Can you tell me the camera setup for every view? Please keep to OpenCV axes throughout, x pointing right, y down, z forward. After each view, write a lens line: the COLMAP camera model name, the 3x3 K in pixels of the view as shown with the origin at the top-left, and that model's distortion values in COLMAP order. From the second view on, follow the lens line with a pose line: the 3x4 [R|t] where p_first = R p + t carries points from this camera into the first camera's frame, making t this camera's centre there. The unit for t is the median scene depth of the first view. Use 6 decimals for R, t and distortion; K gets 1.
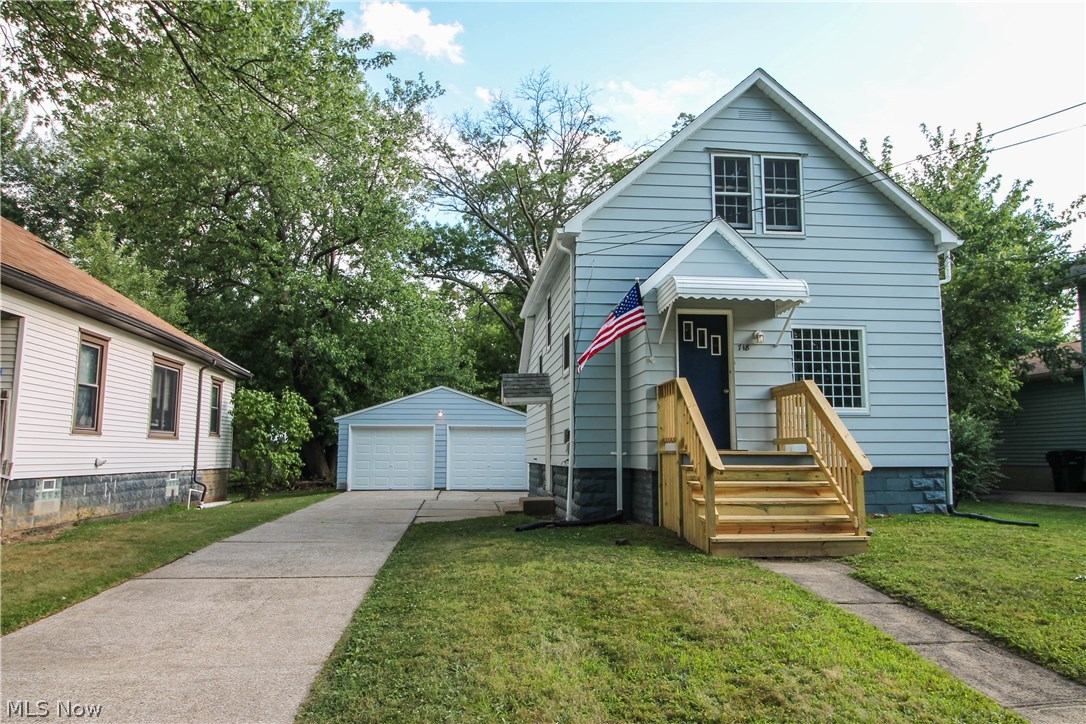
lens RADIAL K [[799.7, 0, 542.5], [0, 799.7, 360.0], [0, 0, 1]] dist [0.007945, -0.000554]
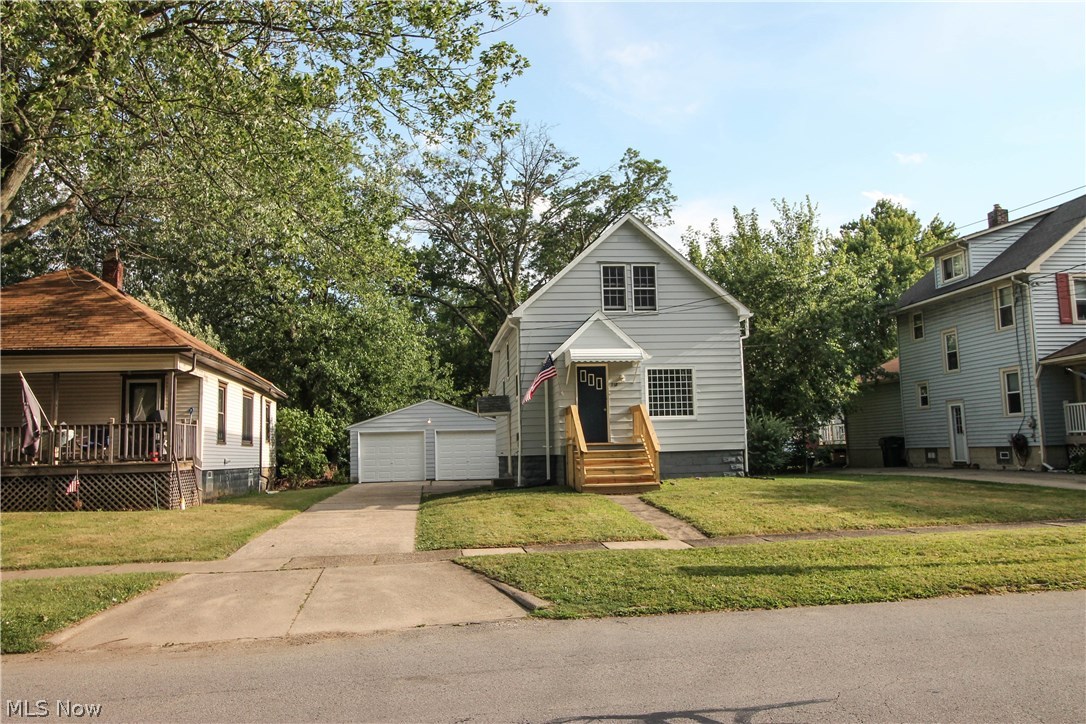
lens RADIAL K [[896.3, 0, 544.1], [0, 896.3, 364.9], [0, 0, 1]] dist [0.012676, 0.001110]
pose [[0.999307, -0.024821, 0.027735, 0.036917], [0.024333, 0.999545, 0.017806, -0.086090], [-0.028164, -0.017119, 0.999457, -0.852268]]
